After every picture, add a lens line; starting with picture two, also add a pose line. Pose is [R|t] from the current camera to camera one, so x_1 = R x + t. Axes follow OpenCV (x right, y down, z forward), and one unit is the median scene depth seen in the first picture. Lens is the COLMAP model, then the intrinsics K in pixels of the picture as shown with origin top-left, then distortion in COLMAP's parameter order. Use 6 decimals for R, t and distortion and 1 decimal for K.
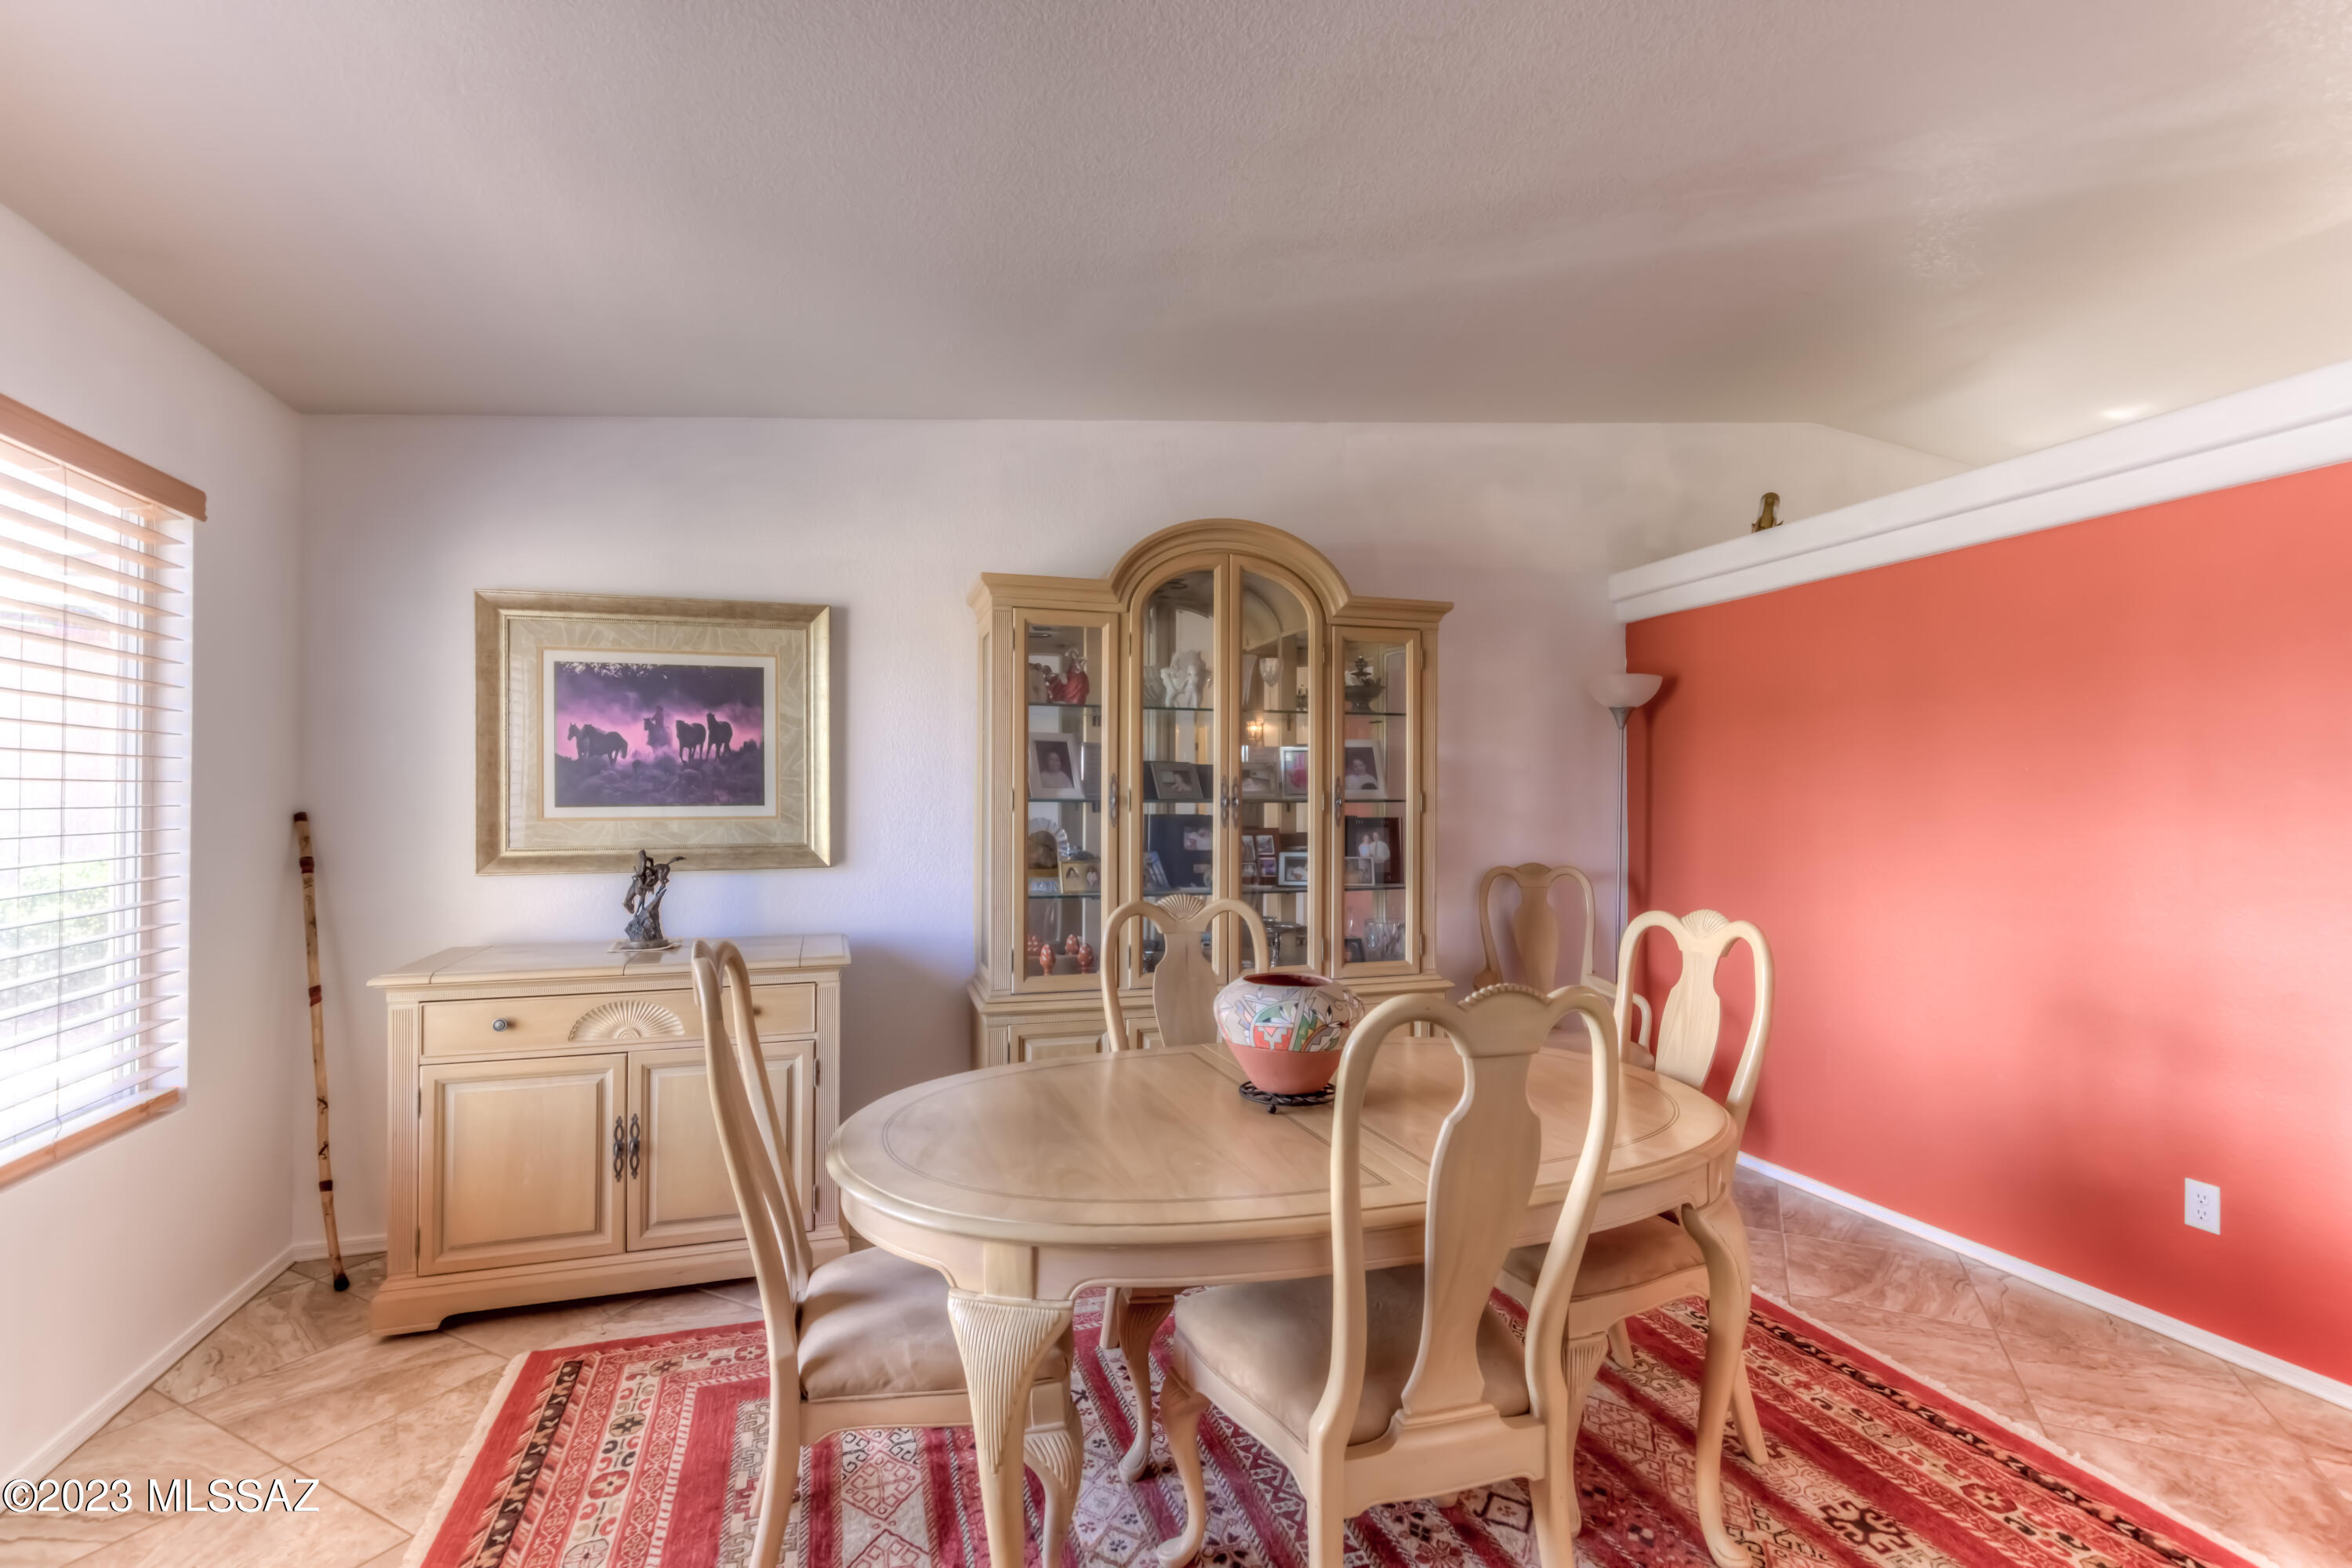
lens RADIAL K [[1075.8, 0, 1178.7], [0, 1075.8, 788.4], [0, 0, 1]] dist [0.016904, 0.000129]
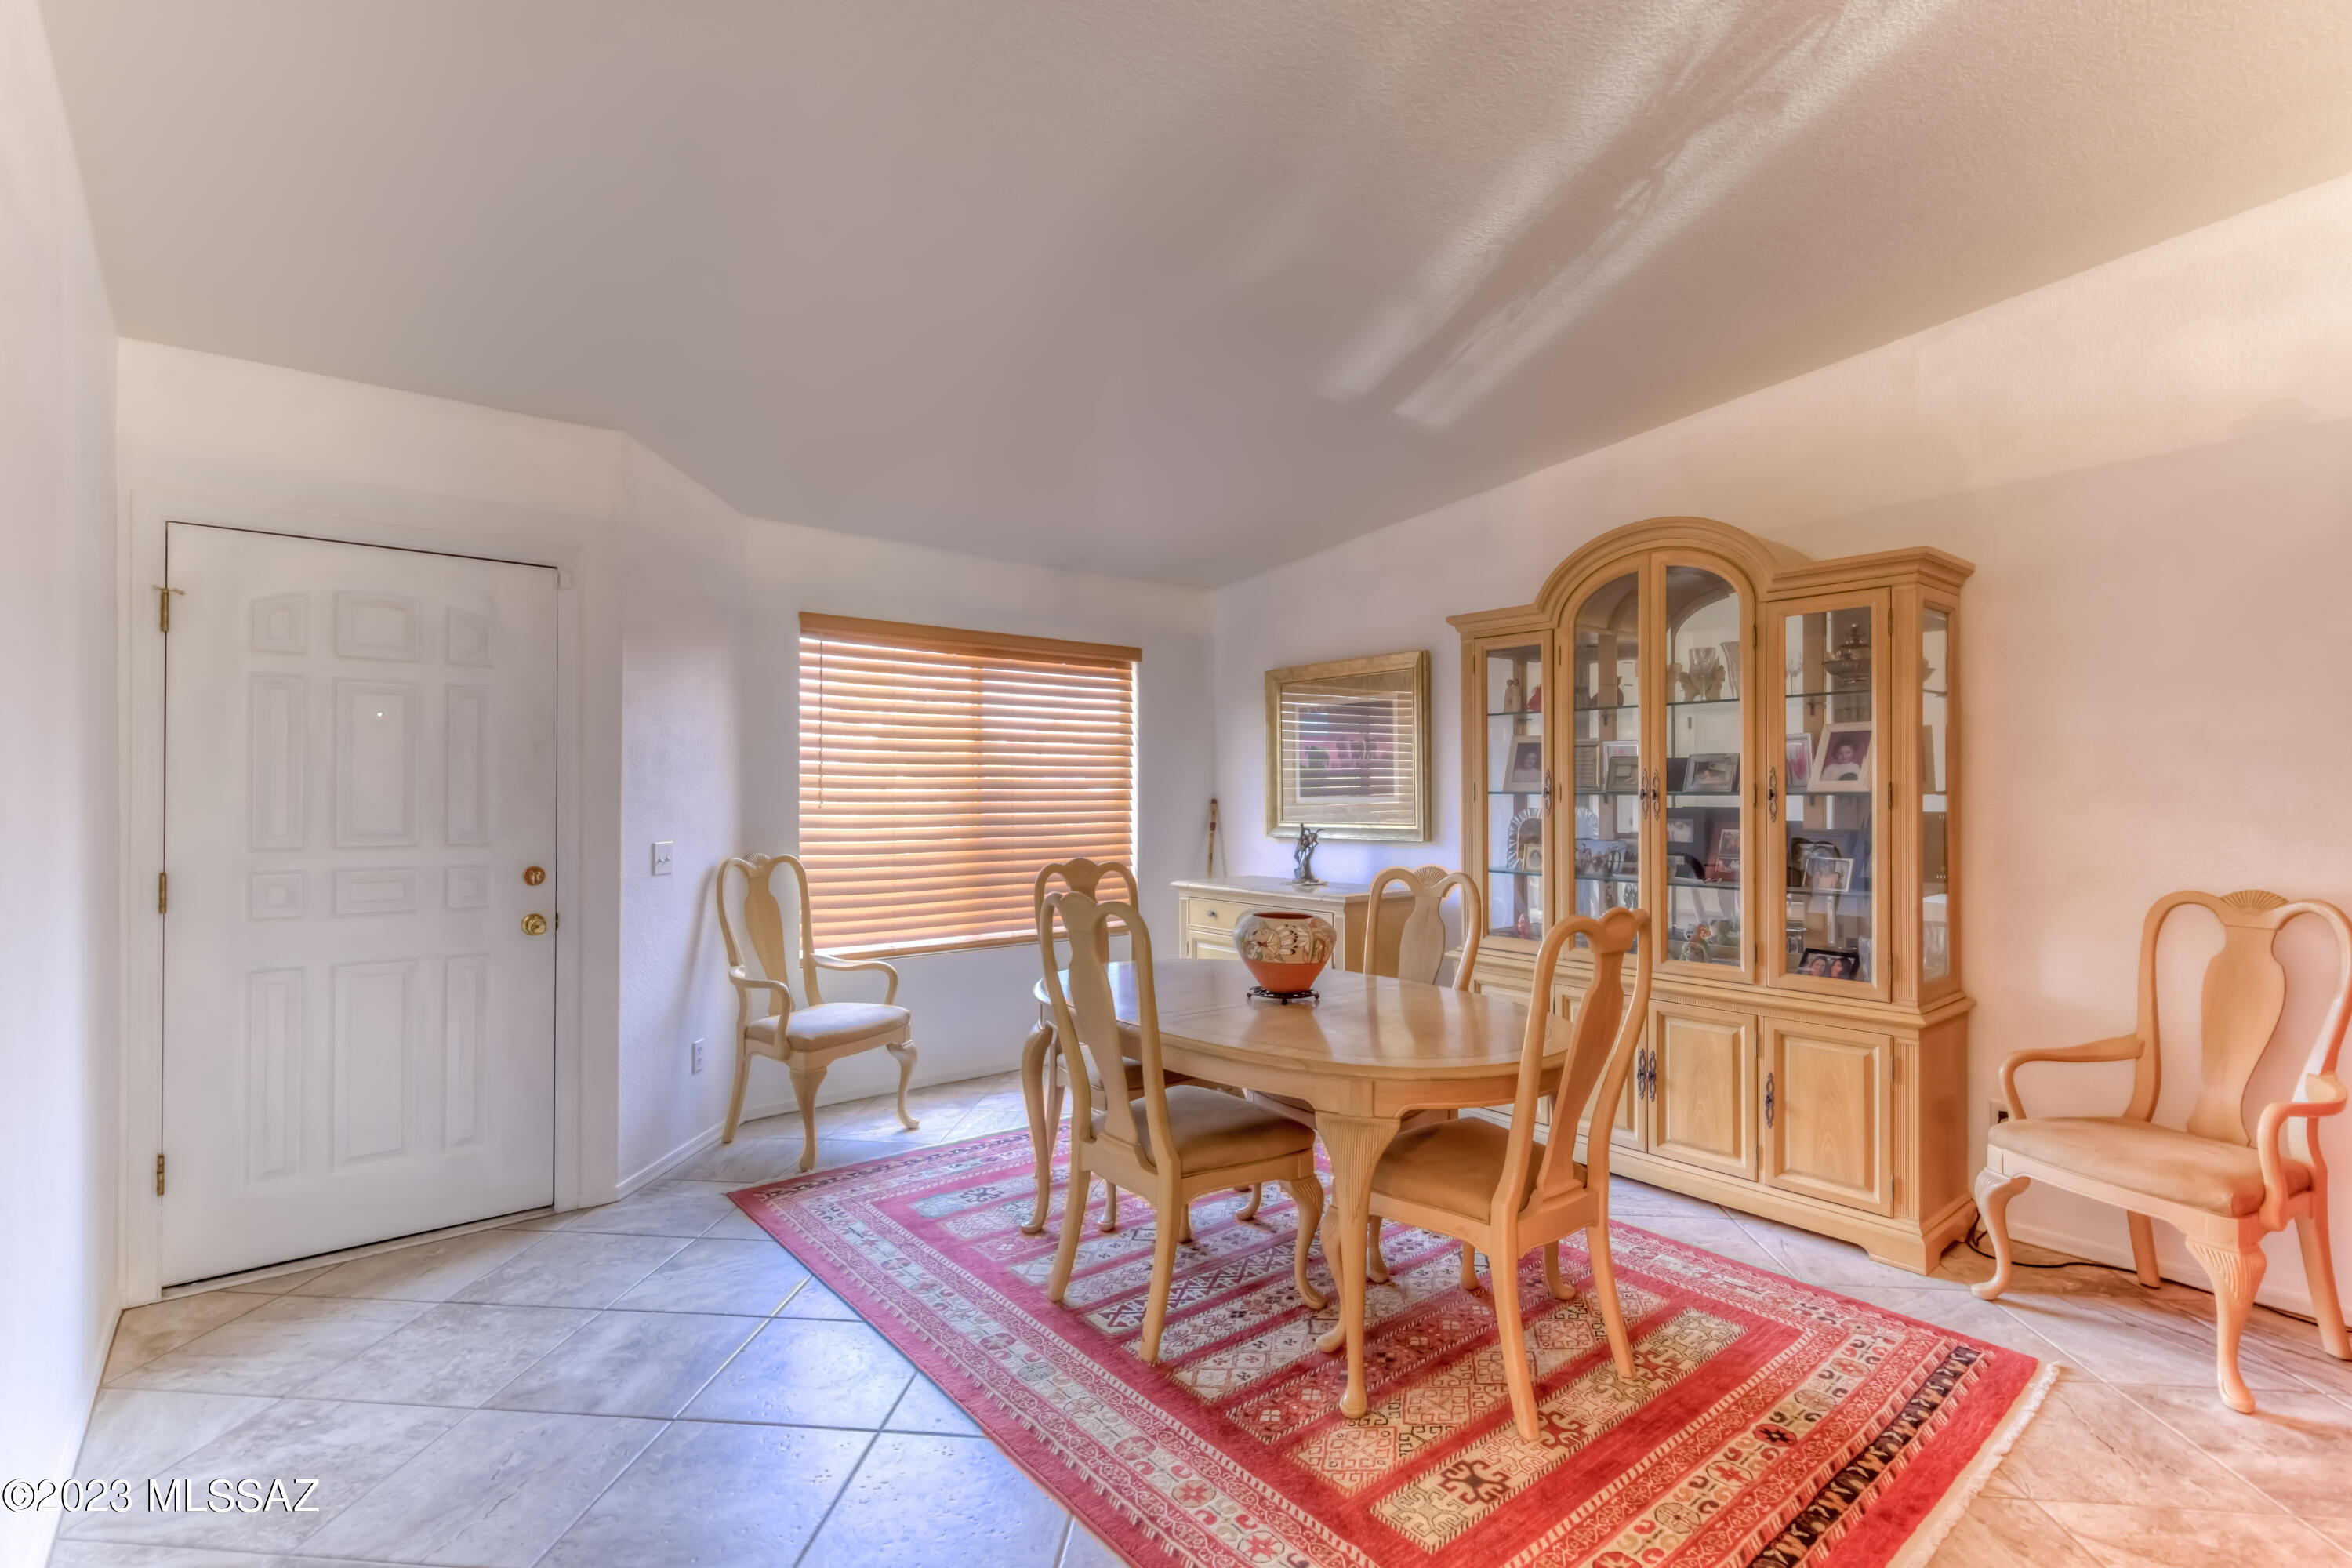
lens RADIAL K [[1094.6, 0, 1175.6], [0, 1094.6, 782.5], [0, 0, 1]] dist [0.001513, -0.000983]
pose [[0.358911, -0.004095, -0.933363, 0.985992], [0.023589, 0.999711, 0.004685, -0.018474], [0.933074, -0.023699, 0.358904, 0.223814]]
